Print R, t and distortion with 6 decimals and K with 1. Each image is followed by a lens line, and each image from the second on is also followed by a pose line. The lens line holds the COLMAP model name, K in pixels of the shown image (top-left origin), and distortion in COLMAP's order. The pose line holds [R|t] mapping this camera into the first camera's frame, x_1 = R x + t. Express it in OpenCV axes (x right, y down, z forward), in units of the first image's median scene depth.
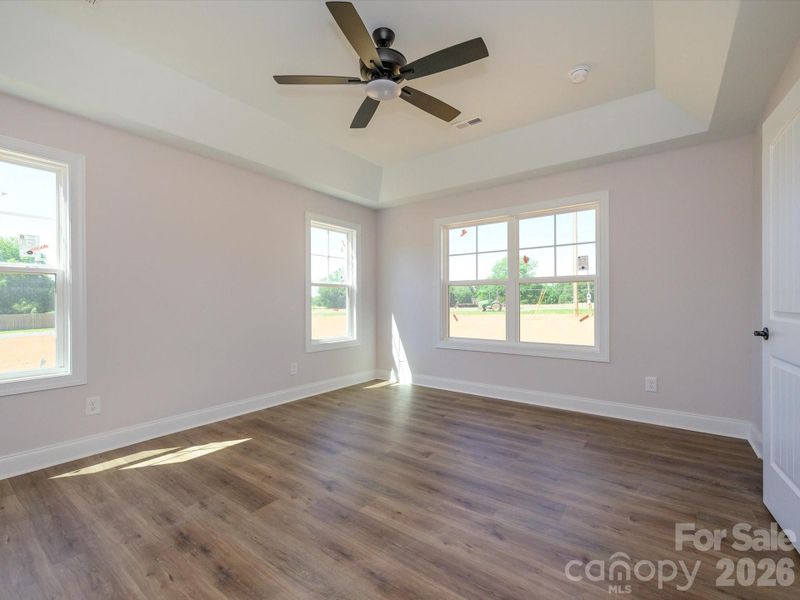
lens RADIAL K [[358.2, 0, 399.1], [0, 358.2, 300.8], [0, 0, 1]] dist [-0.001821, -0.000281]
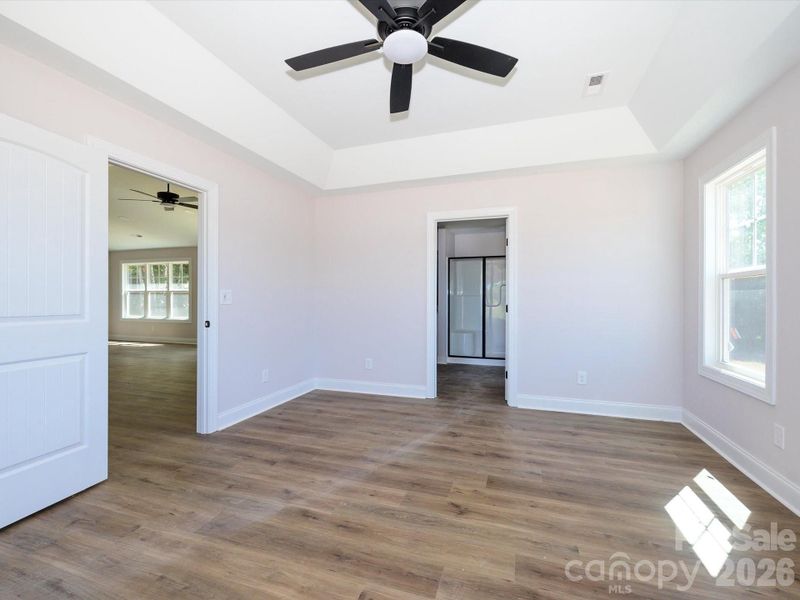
lens RADIAL K [[358.2, 0, 400.5], [0, 358.2, 301.3], [0, 0, 1]] dist [-0.001821, -0.000281]
pose [[-0.950623, 0.004359, -0.310316, 0.171622], [0.002007, 0.999967, 0.007898, -0.011625], [0.310340, 0.006886, -0.950601, 1.386615]]
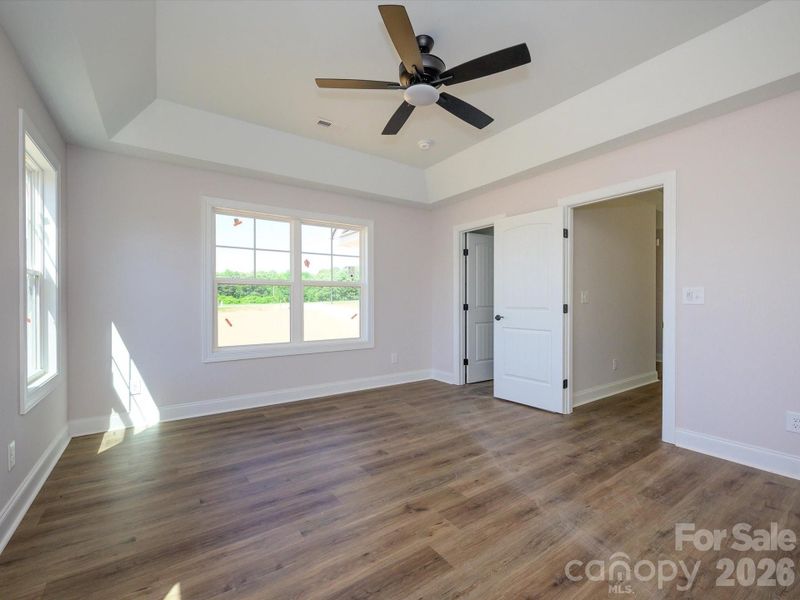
lens RADIAL K [[358.2, 0, 401.5], [0, 358.2, 301.9], [0, 0, 1]] dist [-0.001821, -0.000281]
pose [[0.316915, 0.001450, 0.948453, -0.805116], [-0.000147, 0.999999, -0.001480, 0.000884], [-0.948454, 0.000330, 0.316915, 0.573266]]
